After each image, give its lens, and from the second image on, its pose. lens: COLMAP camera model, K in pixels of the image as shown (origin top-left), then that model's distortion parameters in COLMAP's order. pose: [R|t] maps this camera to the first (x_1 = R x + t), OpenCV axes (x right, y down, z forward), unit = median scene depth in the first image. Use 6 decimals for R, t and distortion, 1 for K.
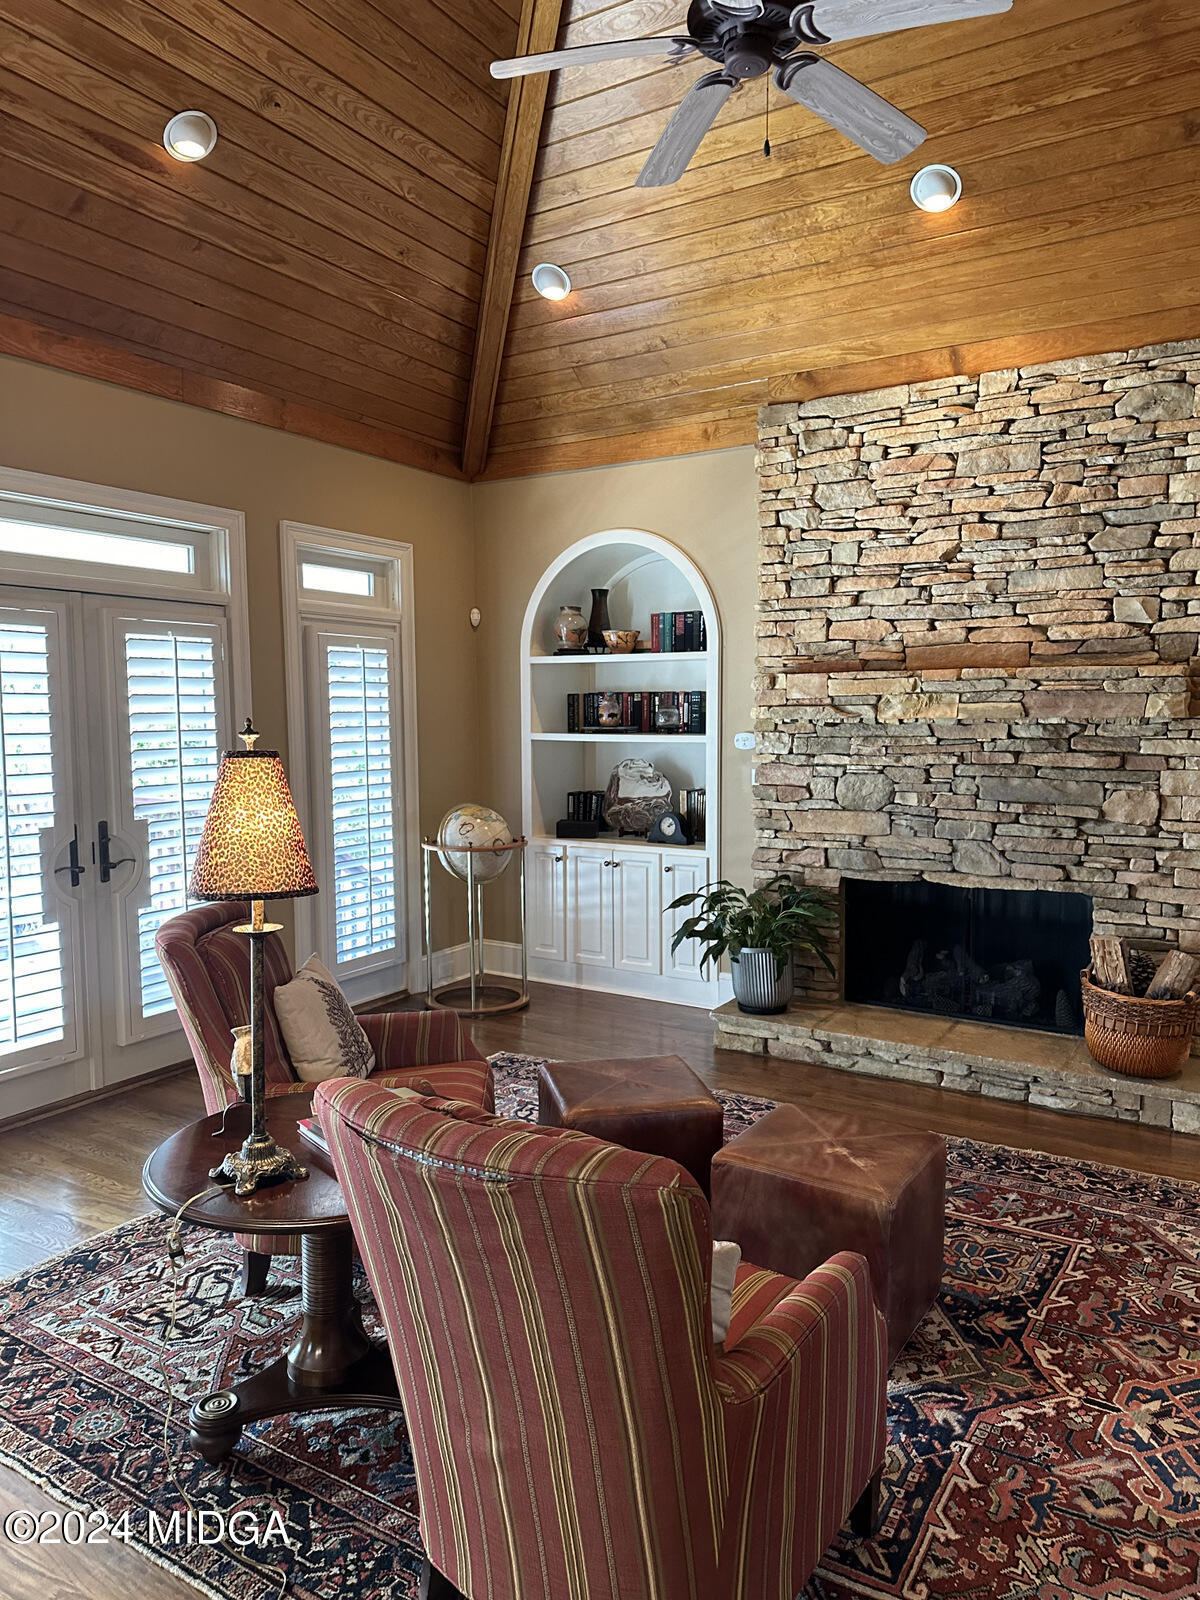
lens RADIAL K [[1129.6, 0, 612.8], [0, 1129.6, 805.1], [0, 0, 1]] dist [0.075411, -0.085761]
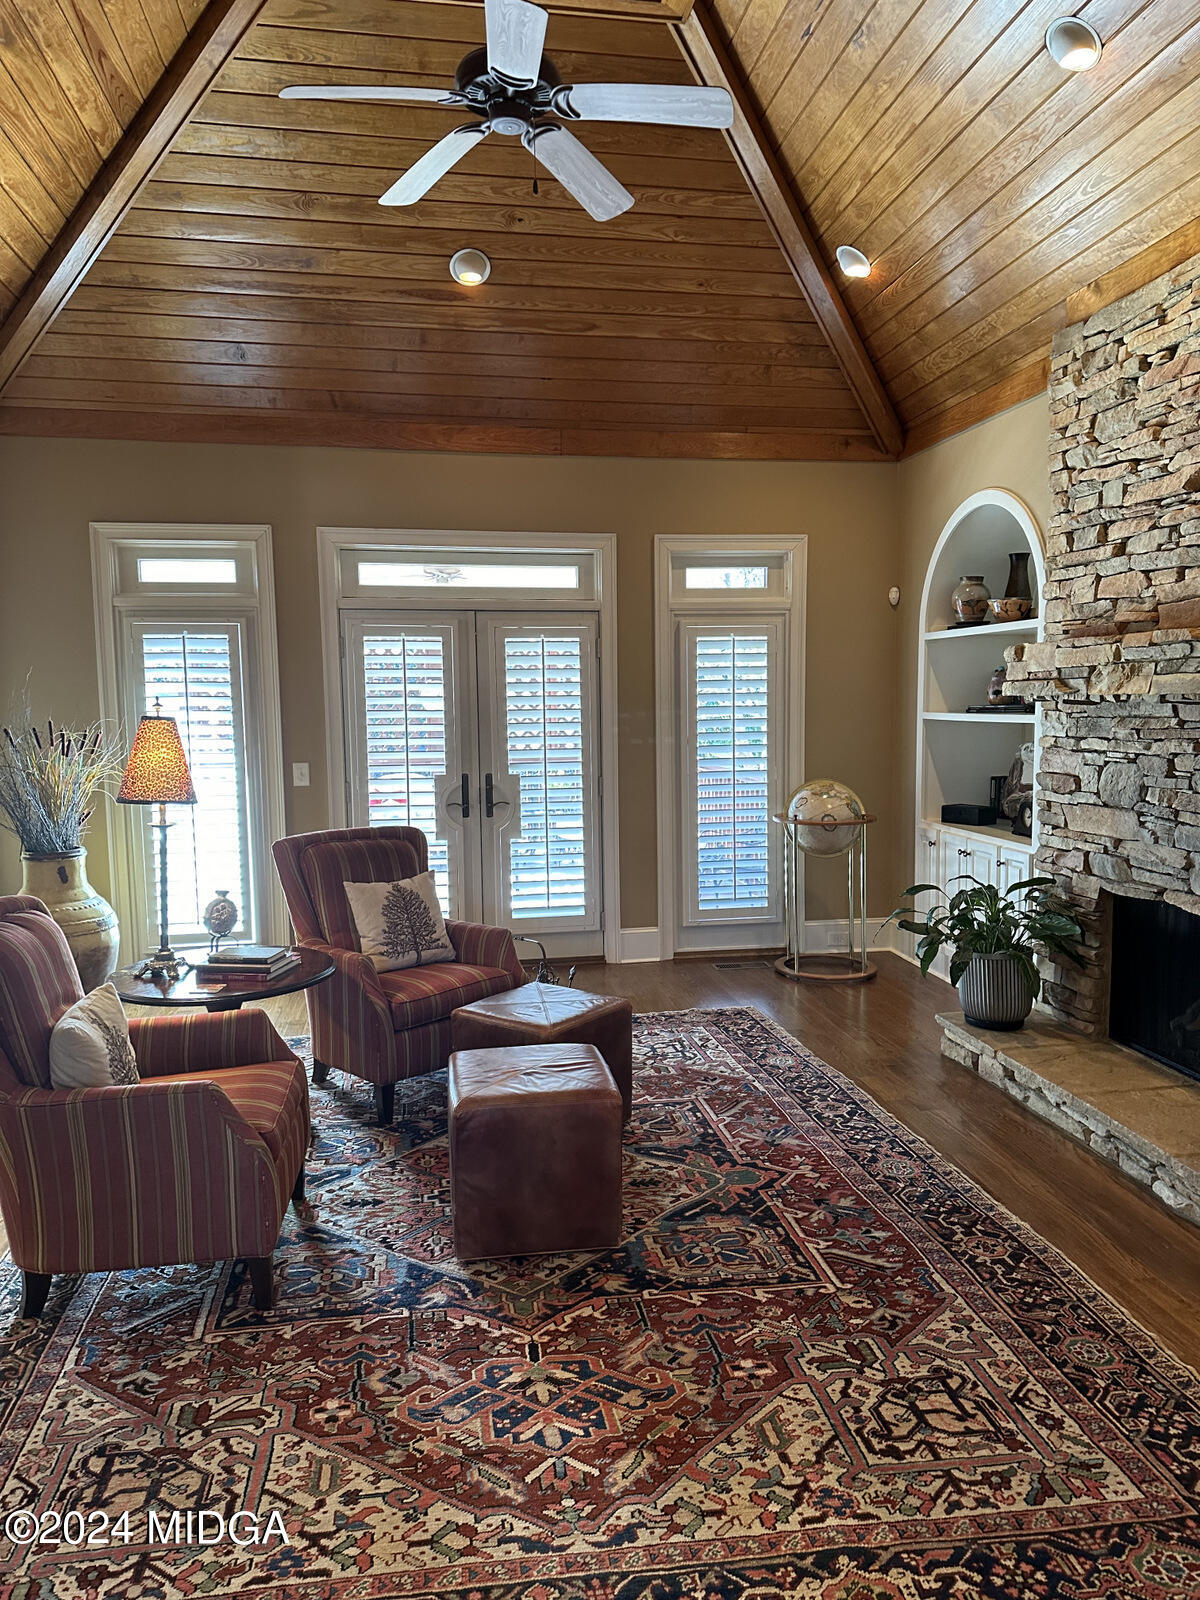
lens RADIAL K [[1129.6, 0, 589.2], [0, 1129.6, 815.0], [0, 0, 1]] dist [0.075411, -0.085761]
pose [[0.648005, 0.074575, -0.757976, 0.616558], [-0.056547, 0.997159, 0.049765, -0.009891], [0.759534, 0.010613, 0.650381, 0.180933]]
